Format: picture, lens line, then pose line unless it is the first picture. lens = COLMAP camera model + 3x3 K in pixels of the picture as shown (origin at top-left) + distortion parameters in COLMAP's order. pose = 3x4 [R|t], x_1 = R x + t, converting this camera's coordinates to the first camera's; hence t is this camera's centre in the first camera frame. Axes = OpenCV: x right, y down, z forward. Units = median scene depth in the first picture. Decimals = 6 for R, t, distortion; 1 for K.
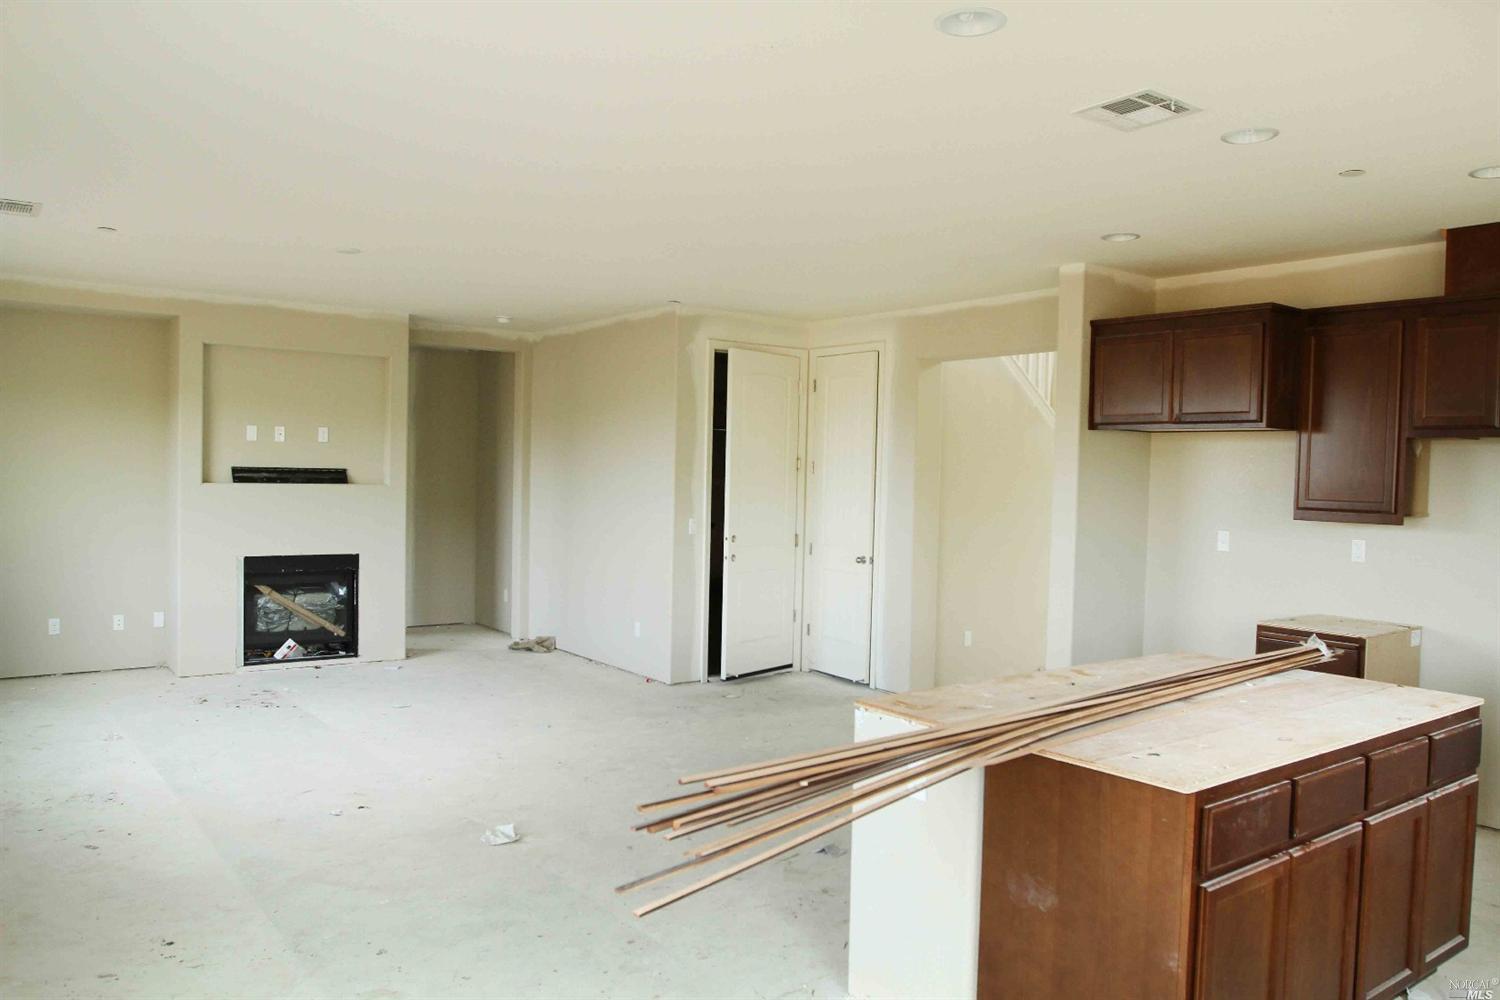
lens RADIAL K [[1097.0, 0, 750.9], [0, 1097.0, 498.6], [0, 0, 1]] dist [0.004942, 0.000376]
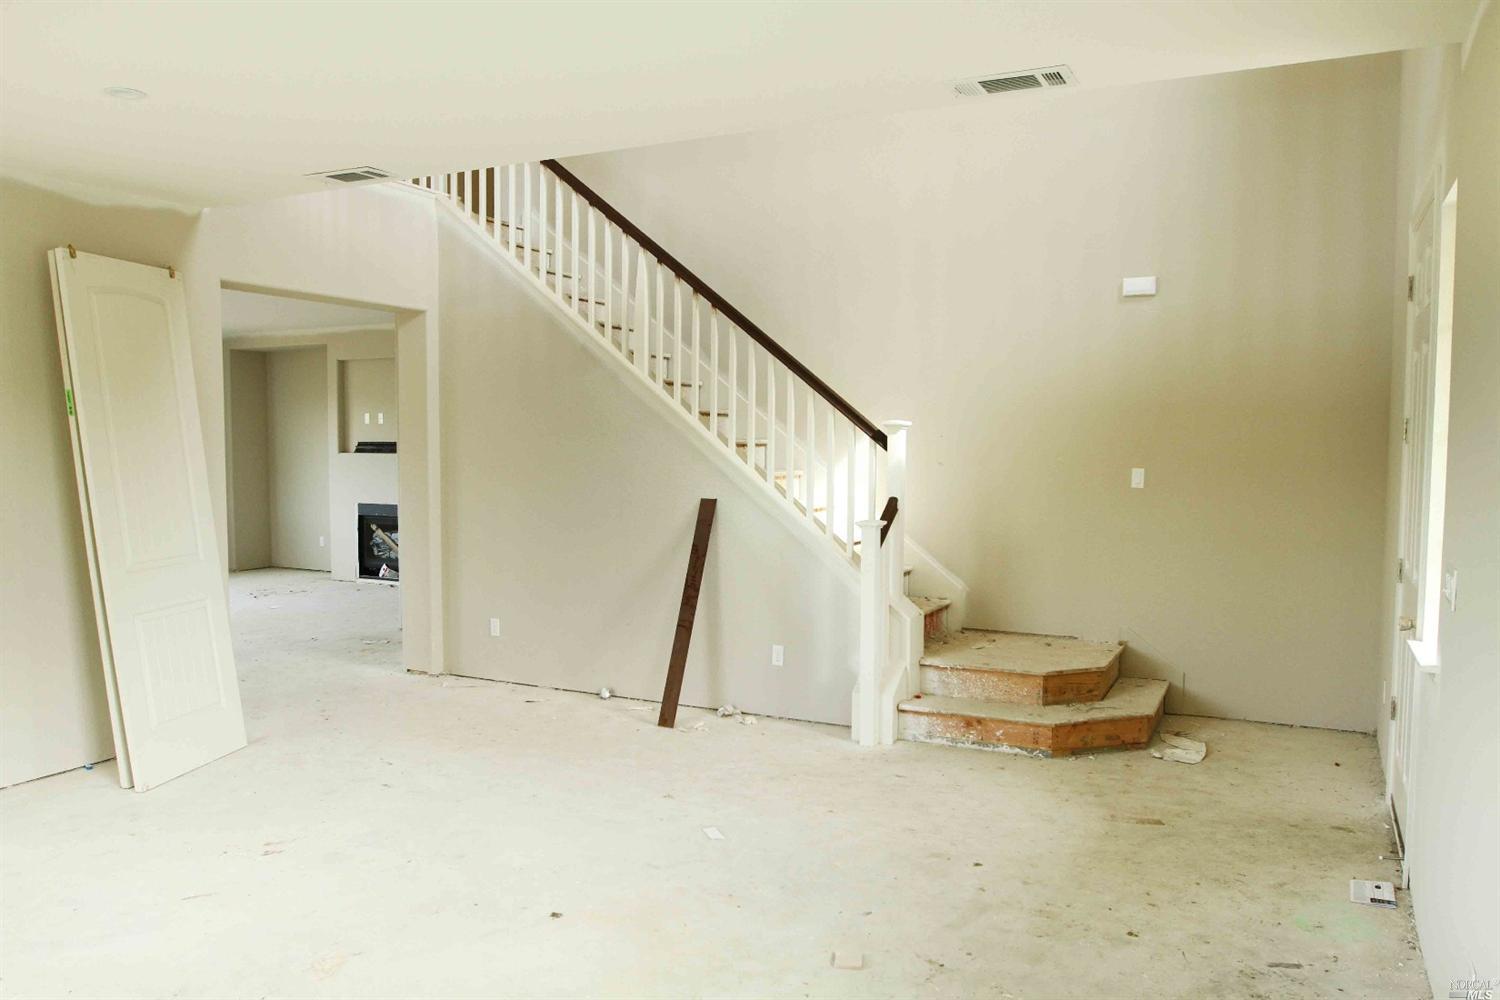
lens RADIAL K [[1097.0, 0, 750.6], [0, 1097.0, 504.9], [0, 0, 1]] dist [0.004942, 0.000376]
pose [[0.459363, 0.029257, -0.887766, 1.074181], [-0.034996, 0.999278, 0.014823, 0.015237], [0.887559, 0.024259, 0.460055, 0.786692]]
